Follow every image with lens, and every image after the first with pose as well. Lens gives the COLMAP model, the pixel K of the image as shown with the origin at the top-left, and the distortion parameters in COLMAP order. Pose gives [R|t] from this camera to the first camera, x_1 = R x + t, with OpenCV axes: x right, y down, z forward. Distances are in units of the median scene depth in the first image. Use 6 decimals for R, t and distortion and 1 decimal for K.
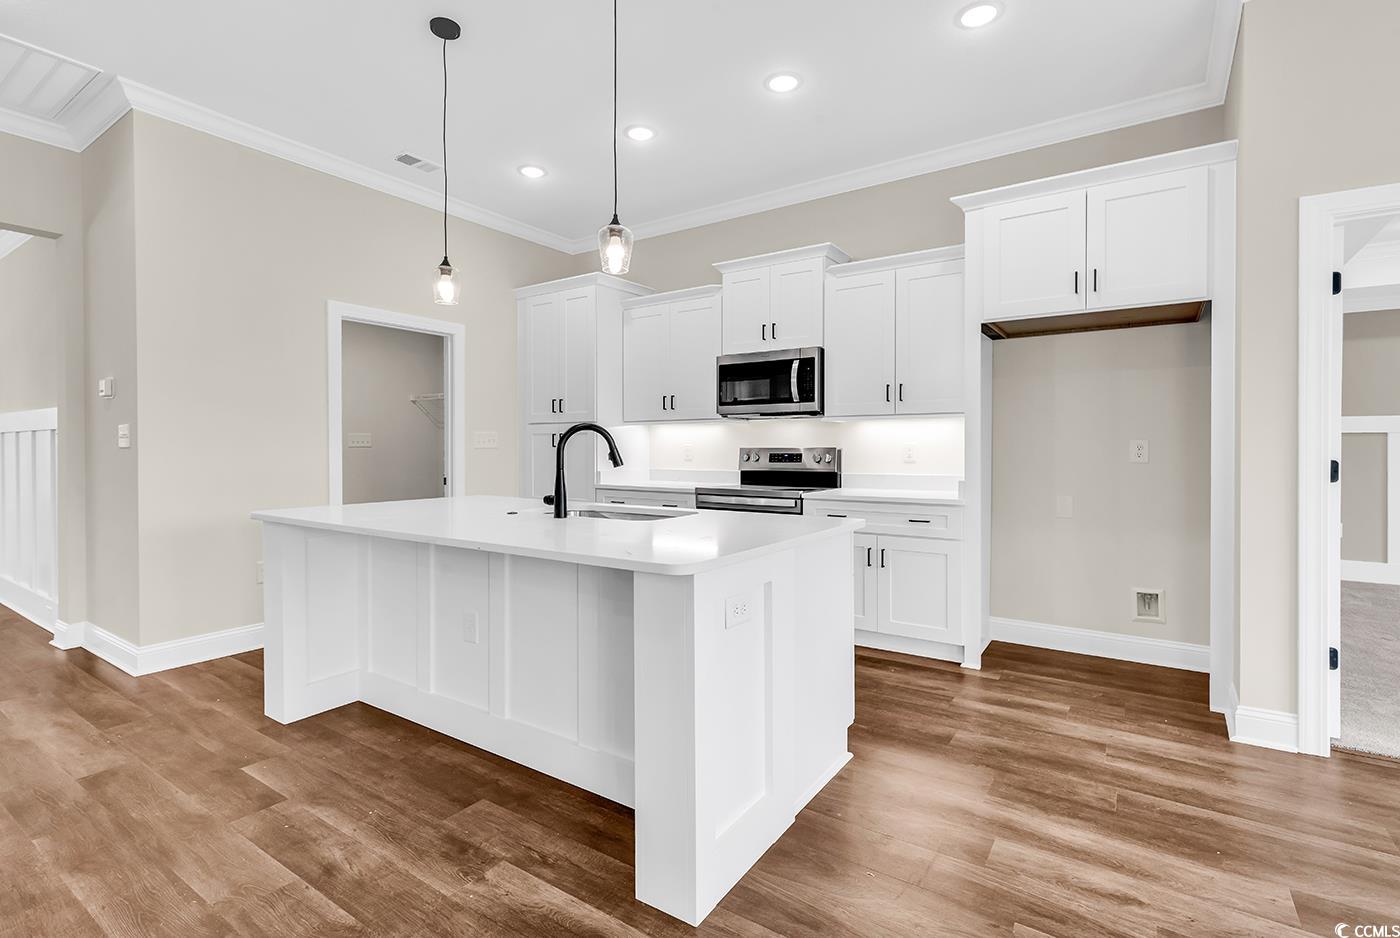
lens RADIAL K [[635.5, 0, 706.7], [0, 635.5, 452.8], [0, 0, 1]] dist [0.003777, -0.000570]
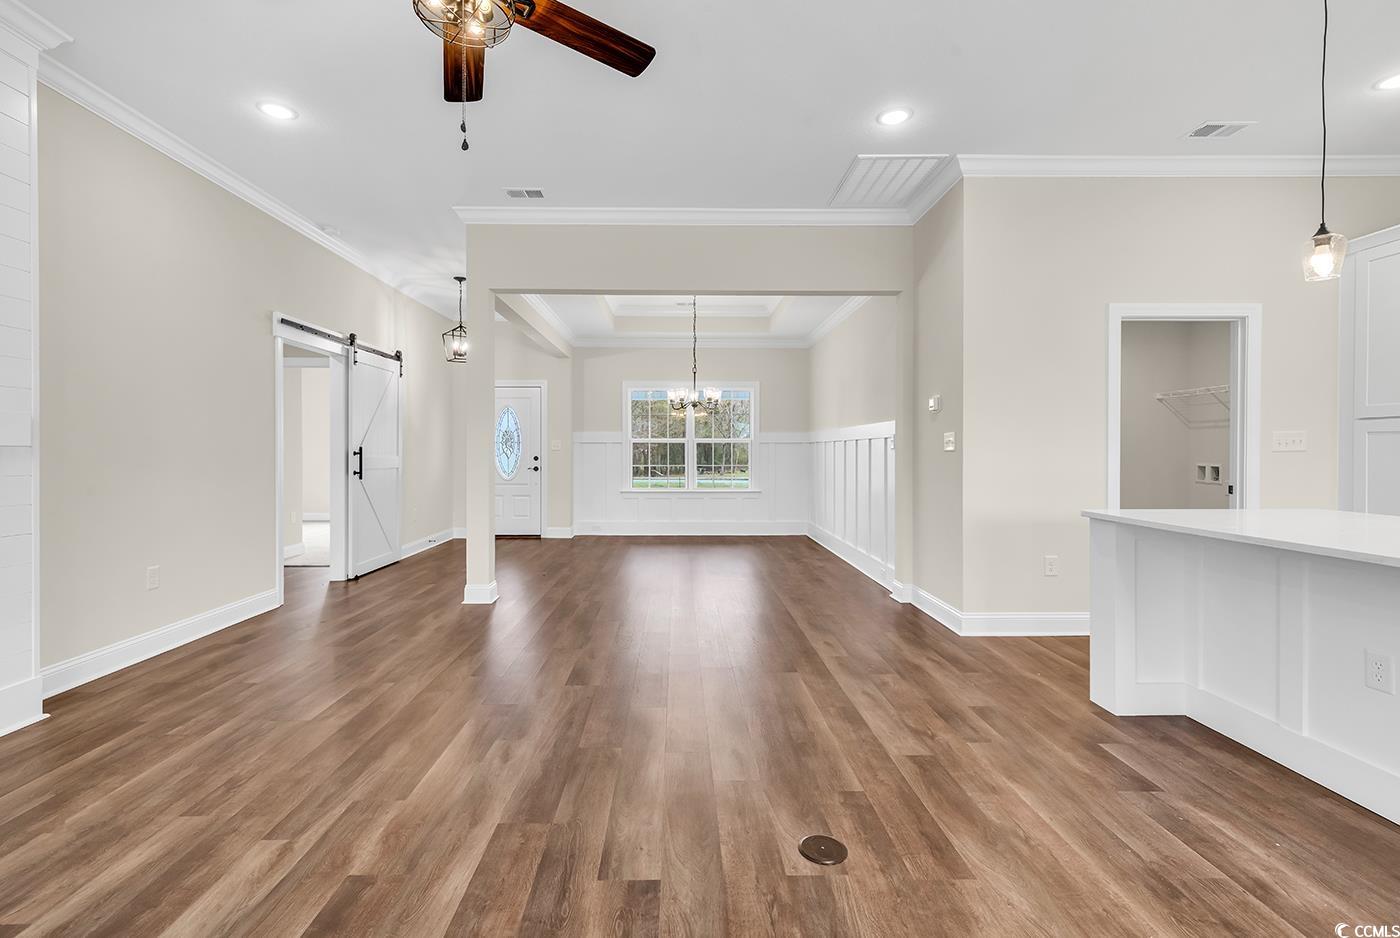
lens RADIAL K [[656.9, 0, 698.5], [0, 656.9, 458.2], [0, 0, 1]] dist [0.004864, -0.000021]
pose [[0.577107, 0.008980, -0.816619, -0.146900], [-0.006498, 0.999958, 0.006404, 0.001110], [0.816643, 0.001610, 0.577141, -0.152940]]
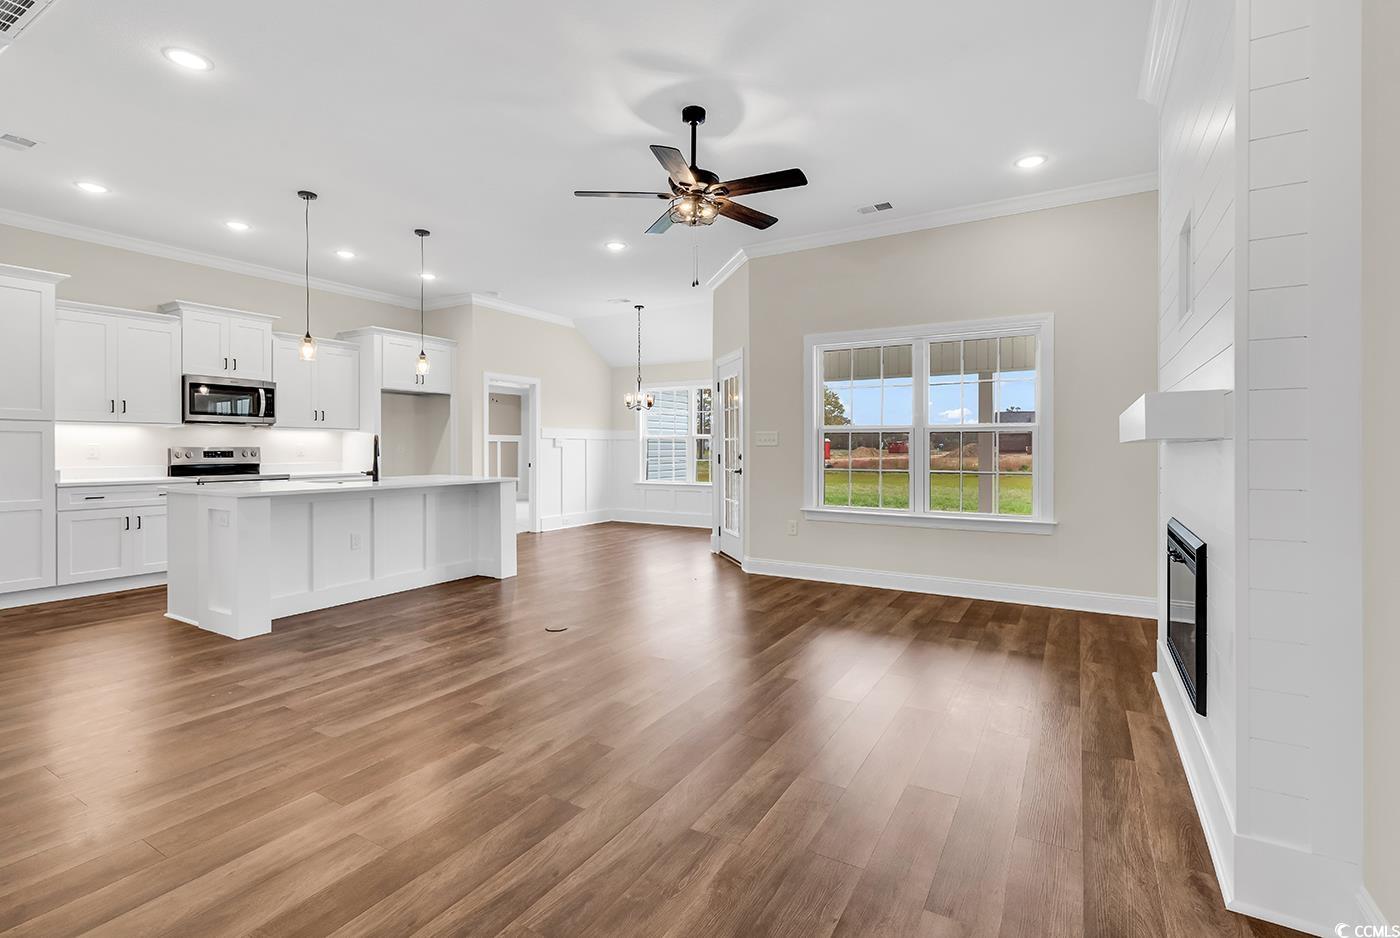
lens RADIAL K [[647.3, 0, 714.2], [0, 647.3, 446.9], [0, 0, 1]] dist [0.005784, -0.000056]
pose [[-0.080046, 0.002095, 0.996789, -1.830729], [0.005965, 0.999981, -0.001623, 0.000987], [-0.996773, 0.005815, -0.080057, 0.066982]]
